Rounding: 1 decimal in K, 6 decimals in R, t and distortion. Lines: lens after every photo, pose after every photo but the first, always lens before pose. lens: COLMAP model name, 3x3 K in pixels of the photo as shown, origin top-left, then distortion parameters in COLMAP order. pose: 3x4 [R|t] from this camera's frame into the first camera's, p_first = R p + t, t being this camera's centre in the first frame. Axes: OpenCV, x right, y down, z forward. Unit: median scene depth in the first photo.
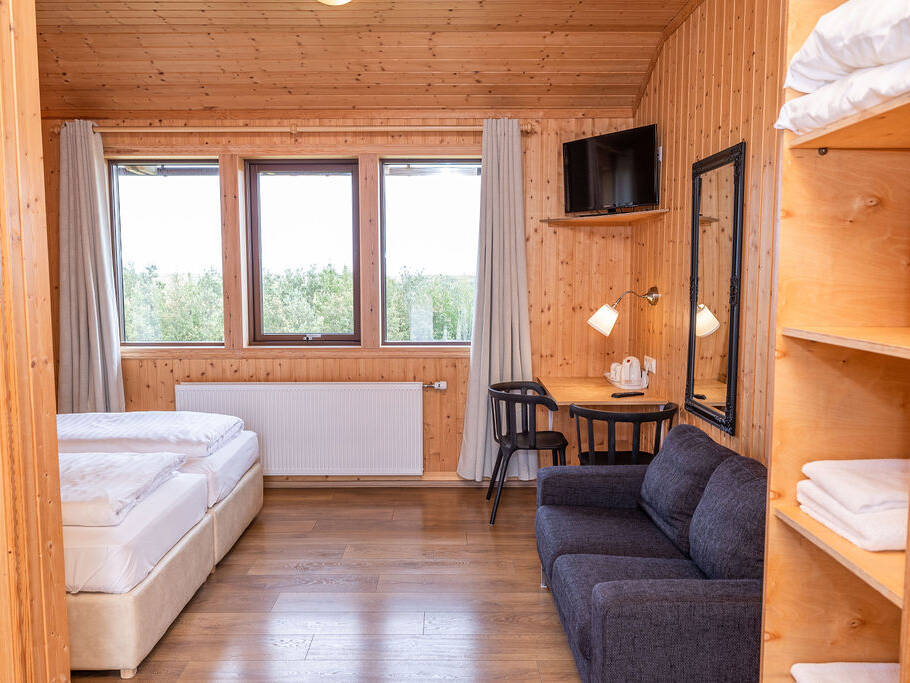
lens RADIAL K [[631.7, 0, 455.0], [0, 631.7, 341.5], [0, 0, 1]] dist [0.001668, 0.000644]
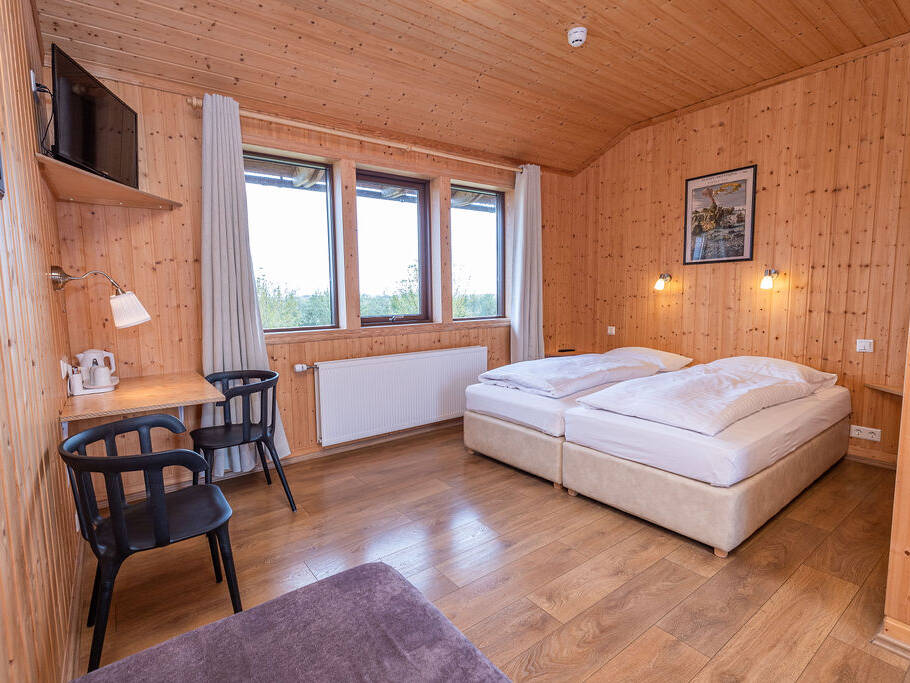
lens RADIAL K [[427.0, 0, 449.7], [0, 427.0, 340.0], [0, 0, 1]] dist [0.000645, 0.000018]
pose [[0.812727, -0.069041, 0.578540, -0.630178], [0.063624, 0.997533, 0.029663, 0.018296], [-0.579160, 0.012701, 0.815115, 0.260006]]
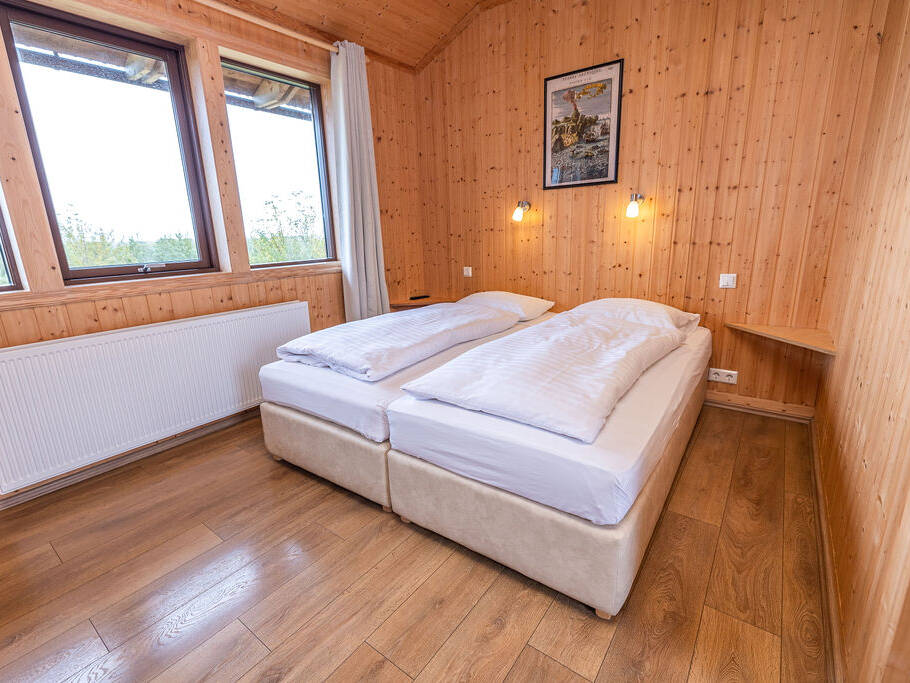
lens RADIAL K [[427.0, 0, 449.7], [0, 427.0, 340.0], [0, 0, 1]] dist [0.000645, 0.000018]
pose [[0.608651, -0.209555, 0.765265, -0.433452], [0.097899, 0.976957, 0.189659, 0.017887], [-0.787375, -0.040518, 0.615142, 0.360649]]
